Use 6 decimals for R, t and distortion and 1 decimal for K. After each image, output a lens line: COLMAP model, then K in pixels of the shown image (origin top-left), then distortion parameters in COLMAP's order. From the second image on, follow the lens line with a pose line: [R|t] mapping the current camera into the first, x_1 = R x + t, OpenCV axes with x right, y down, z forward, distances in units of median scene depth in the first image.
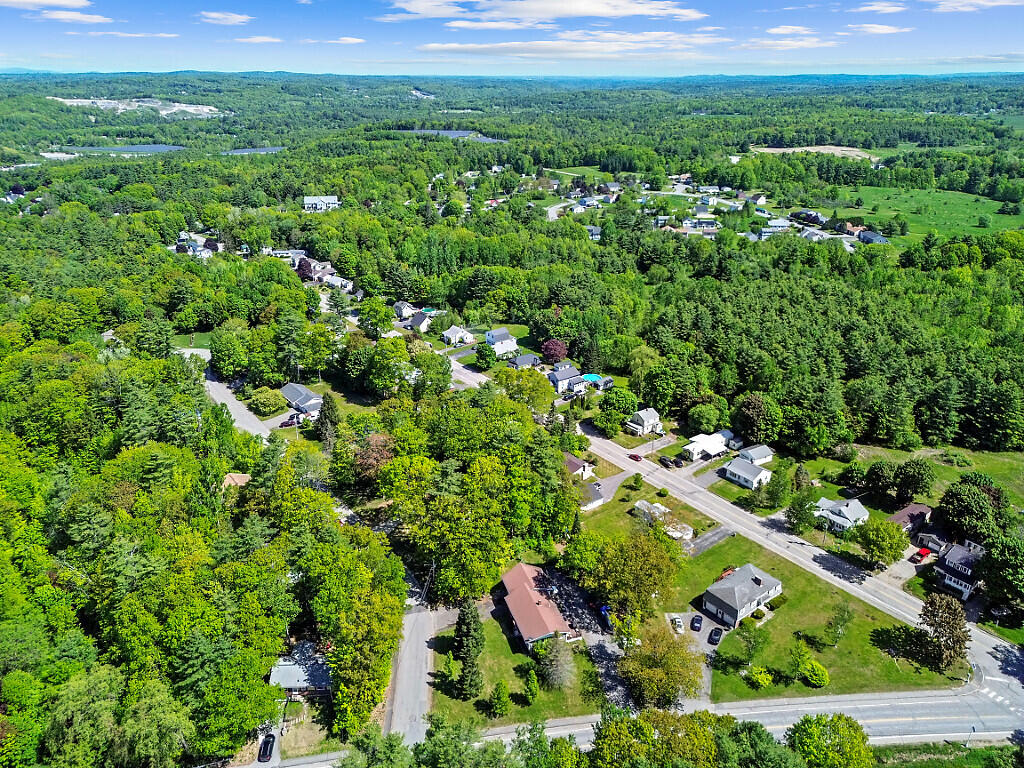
lens RADIAL K [[733.2, 0, 513.4], [0, 733.2, 385.2], [0, 0, 1]] dist [0.047700, -0.028894]
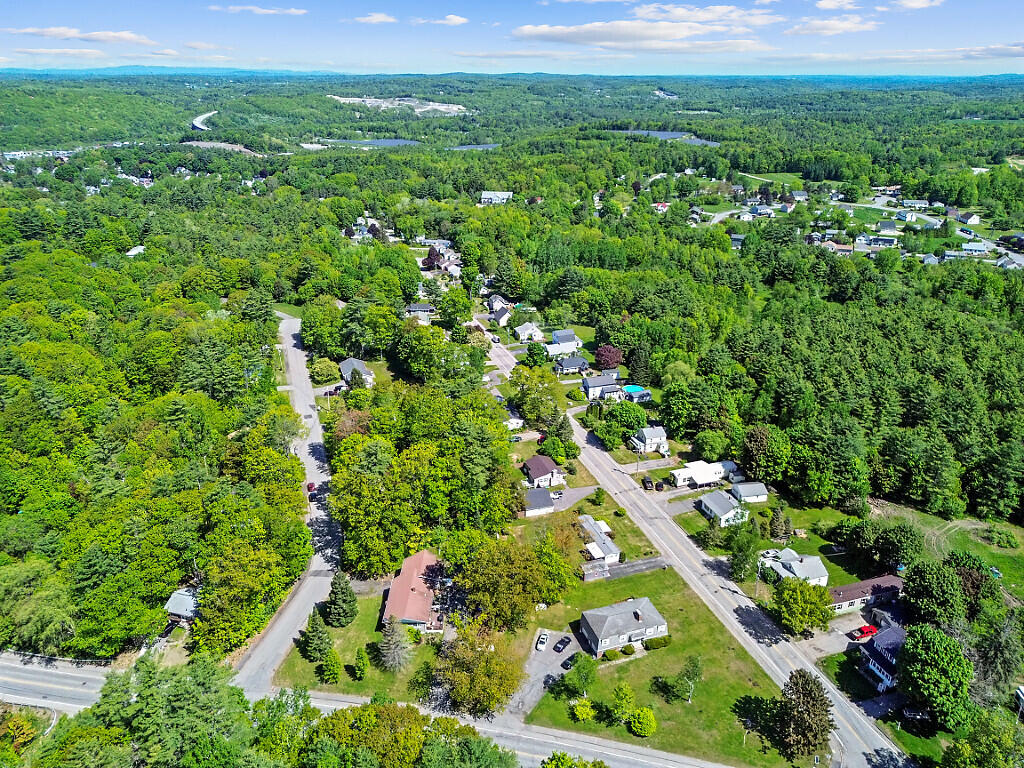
lens RADIAL K [[733.2, 0, 511.2], [0, 733.2, 382.5], [0, 0, 1]] dist [0.047700, -0.028894]
pose [[0.947273, 0.126189, -0.294535, 0.249665], [-0.127200, 0.991751, 0.015804, -0.014236], [0.294100, 0.022494, 0.955510, 0.029517]]
